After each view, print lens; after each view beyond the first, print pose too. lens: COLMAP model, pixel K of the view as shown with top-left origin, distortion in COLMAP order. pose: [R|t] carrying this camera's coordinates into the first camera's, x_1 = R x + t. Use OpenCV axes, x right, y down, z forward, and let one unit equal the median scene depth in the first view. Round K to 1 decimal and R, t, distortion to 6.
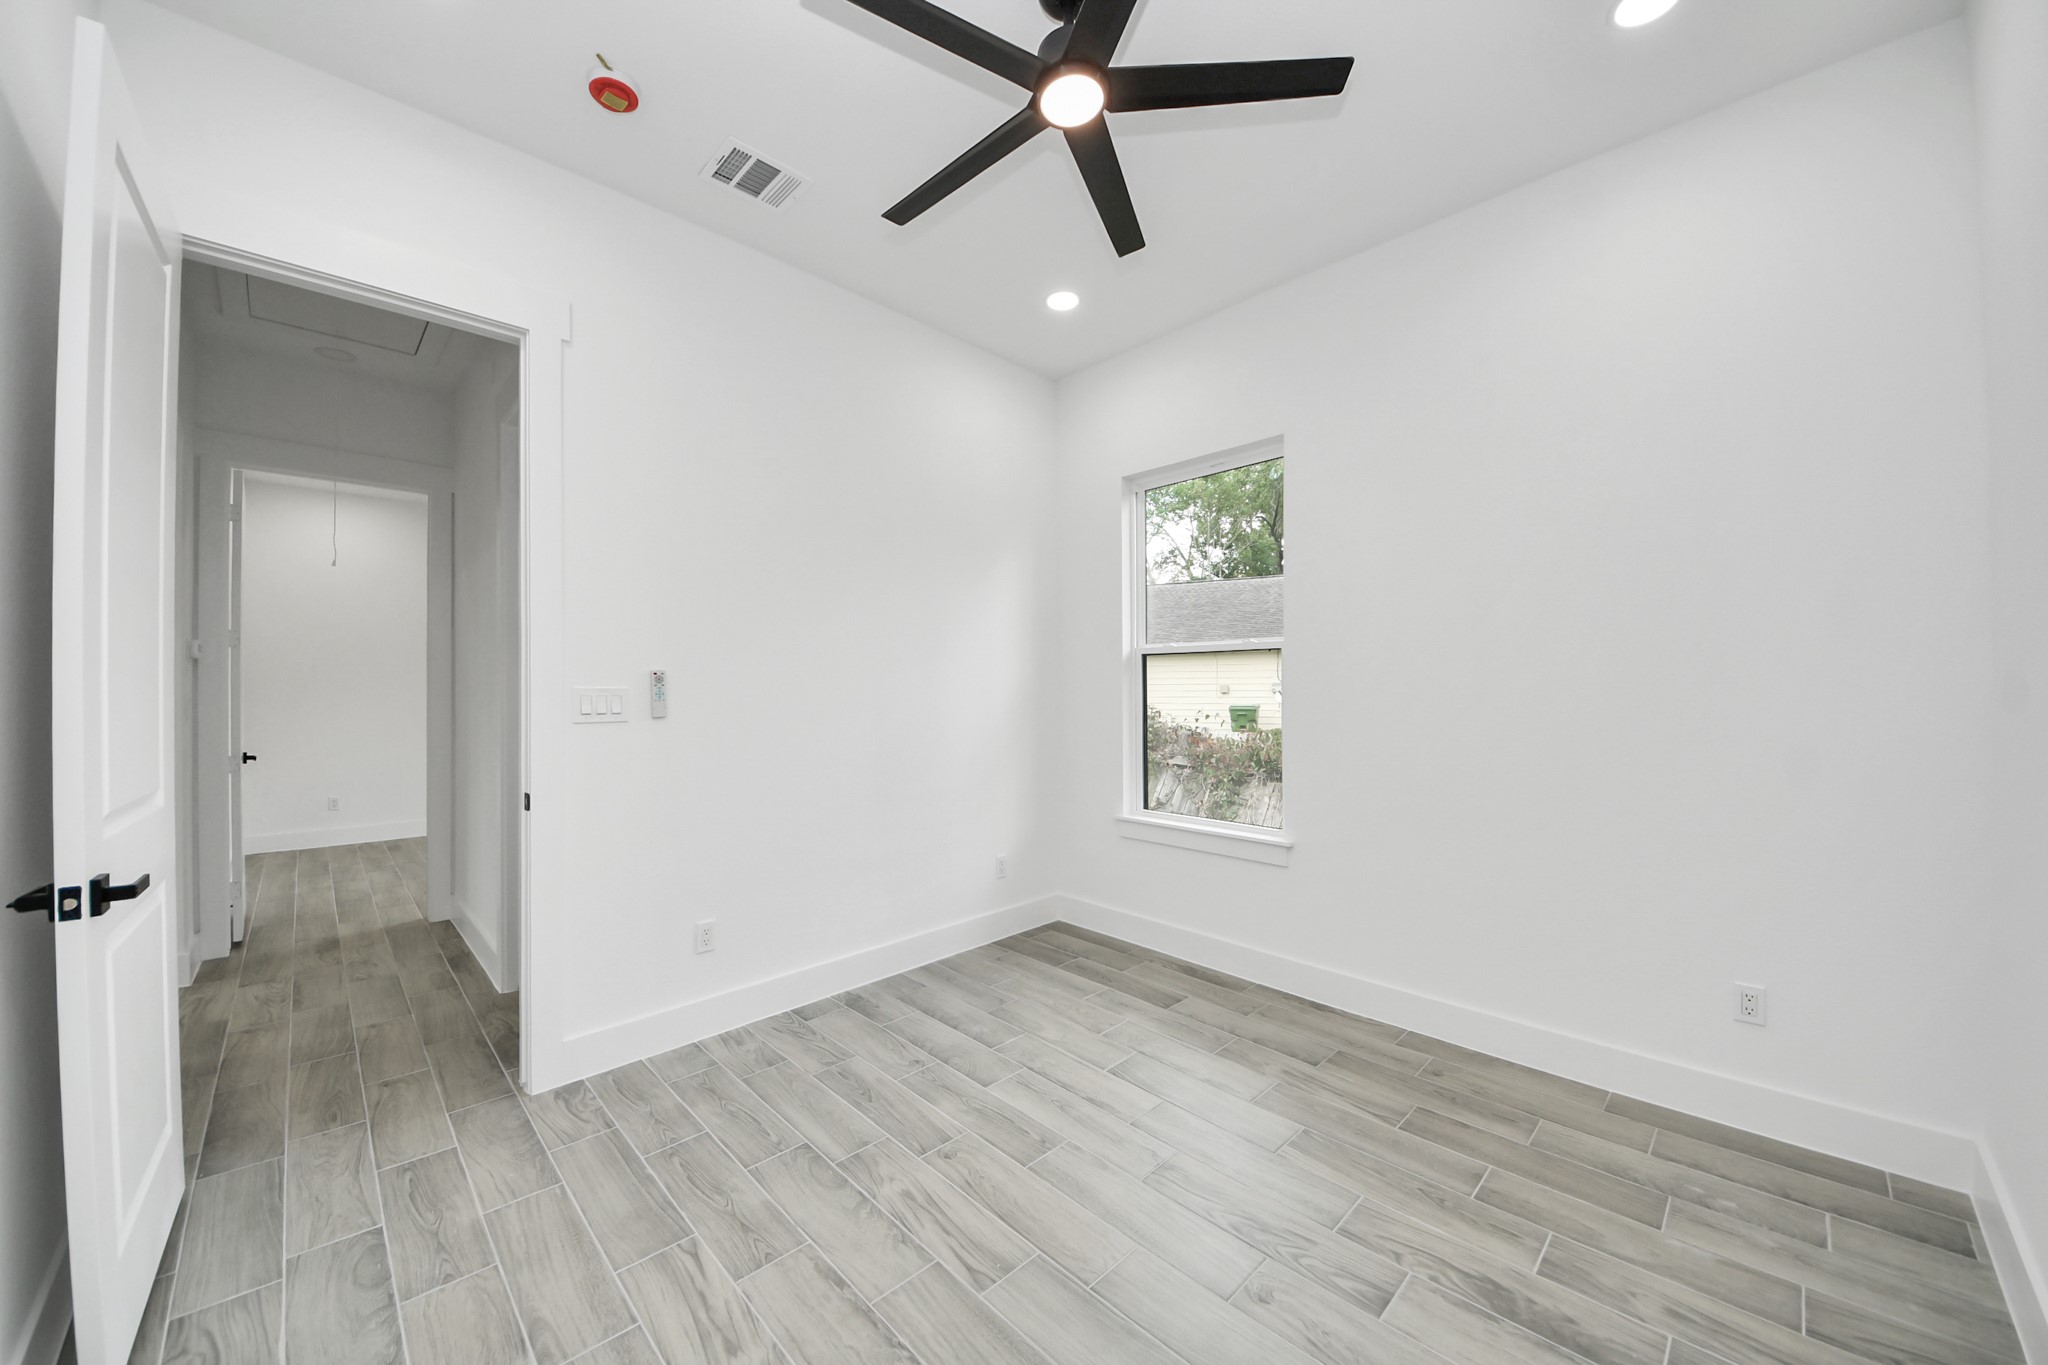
lens RADIAL K [[721.1, 0, 1021.7], [0, 721.1, 687.3], [0, 0, 1]] dist [0.026296, -0.022068]
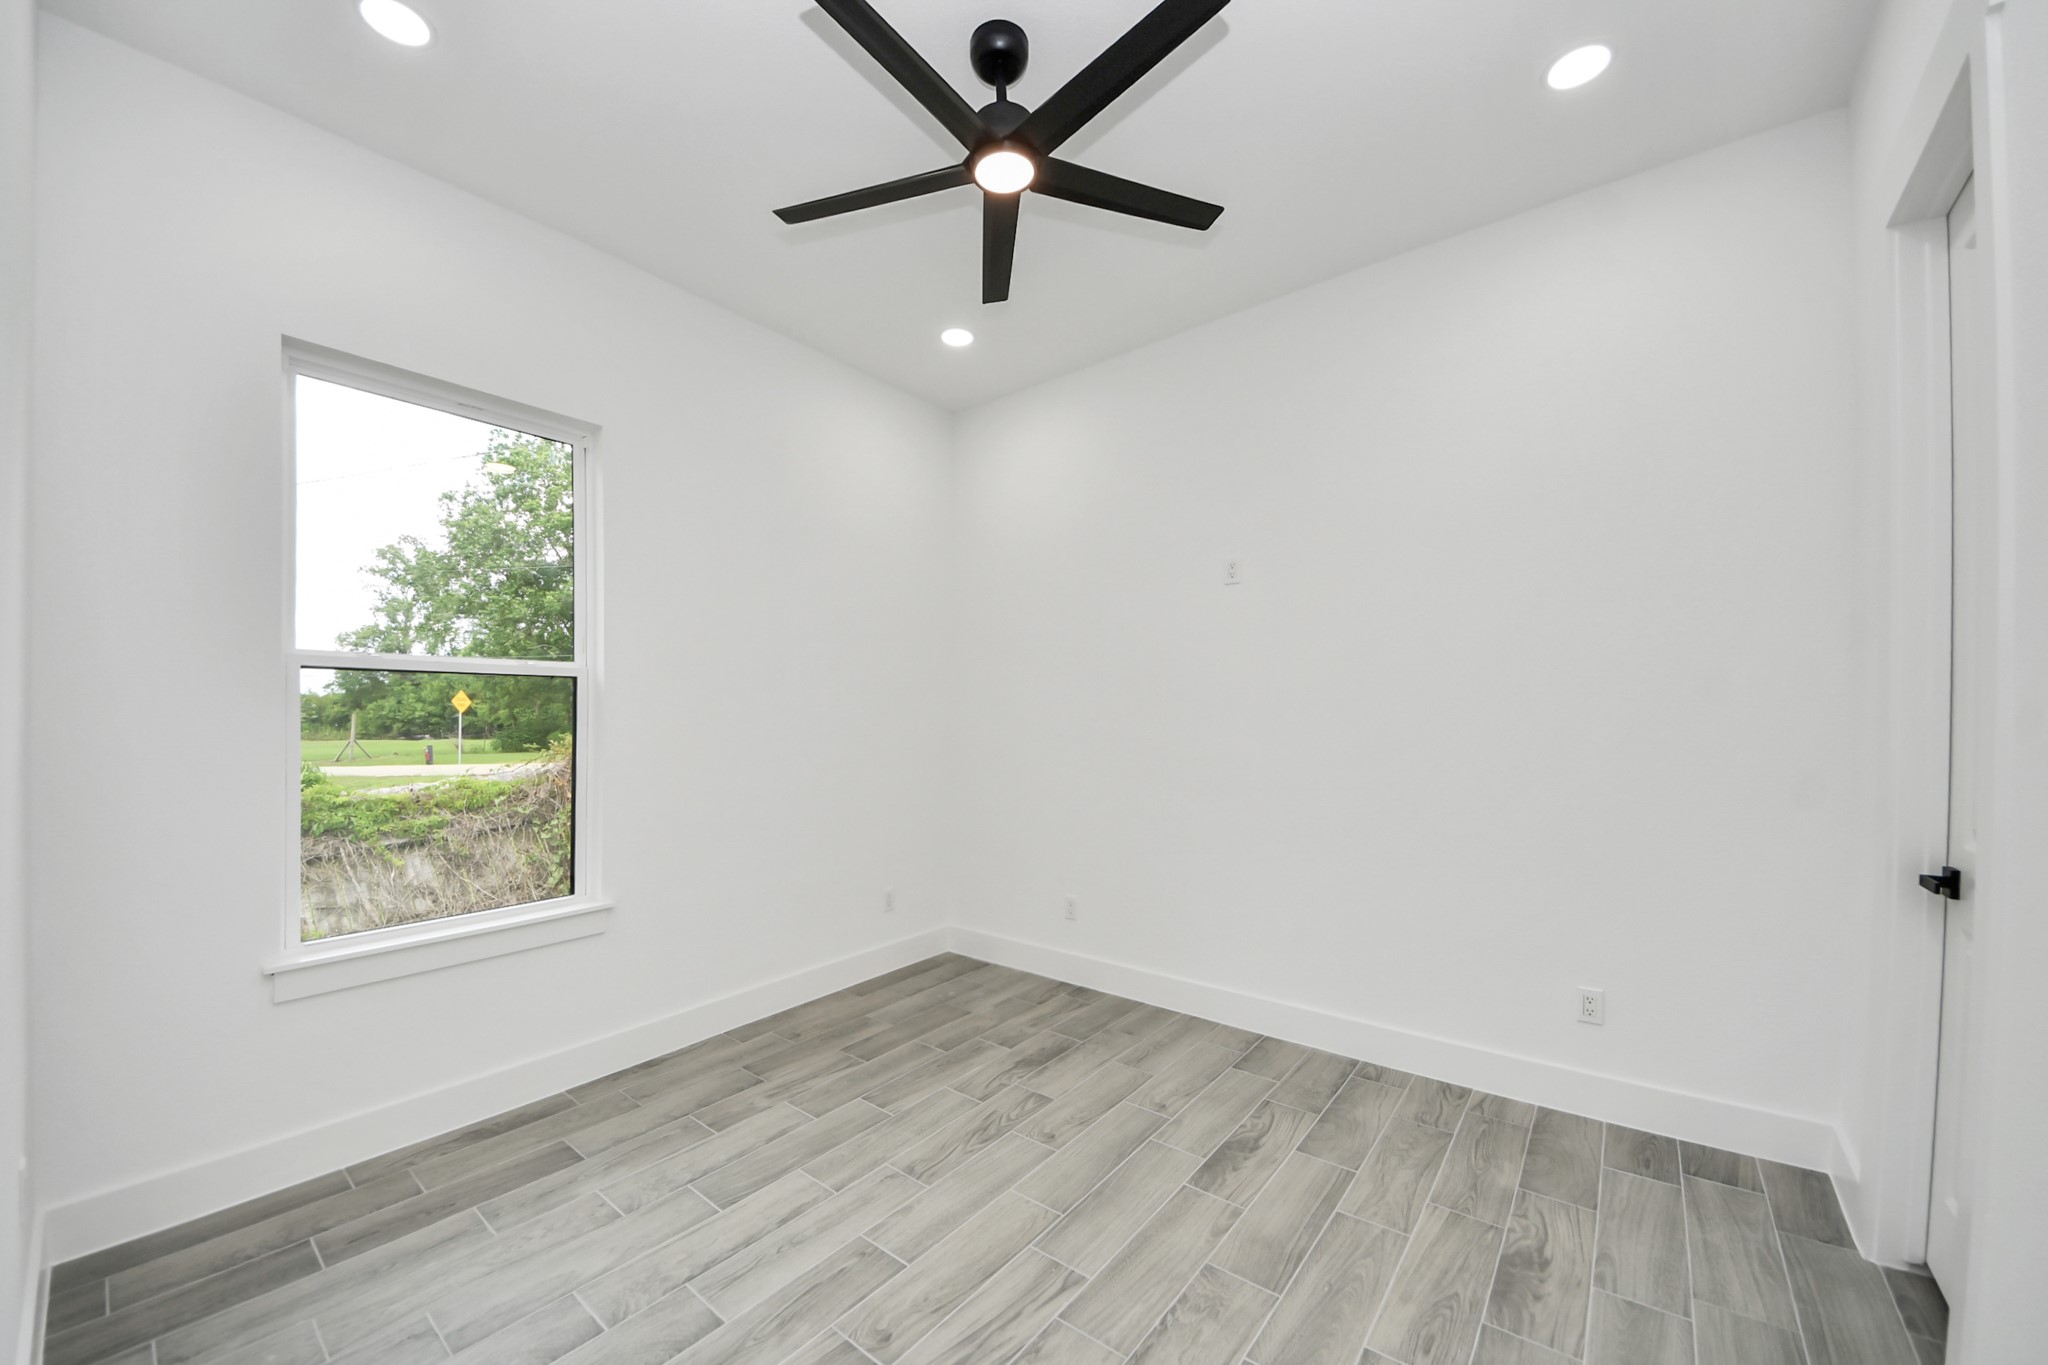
lens RADIAL K [[744.7, 0, 1028.4], [0, 744.7, 697.3], [0, 0, 1]] dist [0.000605, -0.007977]
pose [[-0.091519, 0.016391, 0.995668, -0.822861], [0.026534, 0.999550, -0.014016, -0.001740], [-0.995450, 0.025137, -0.091913, 0.838624]]
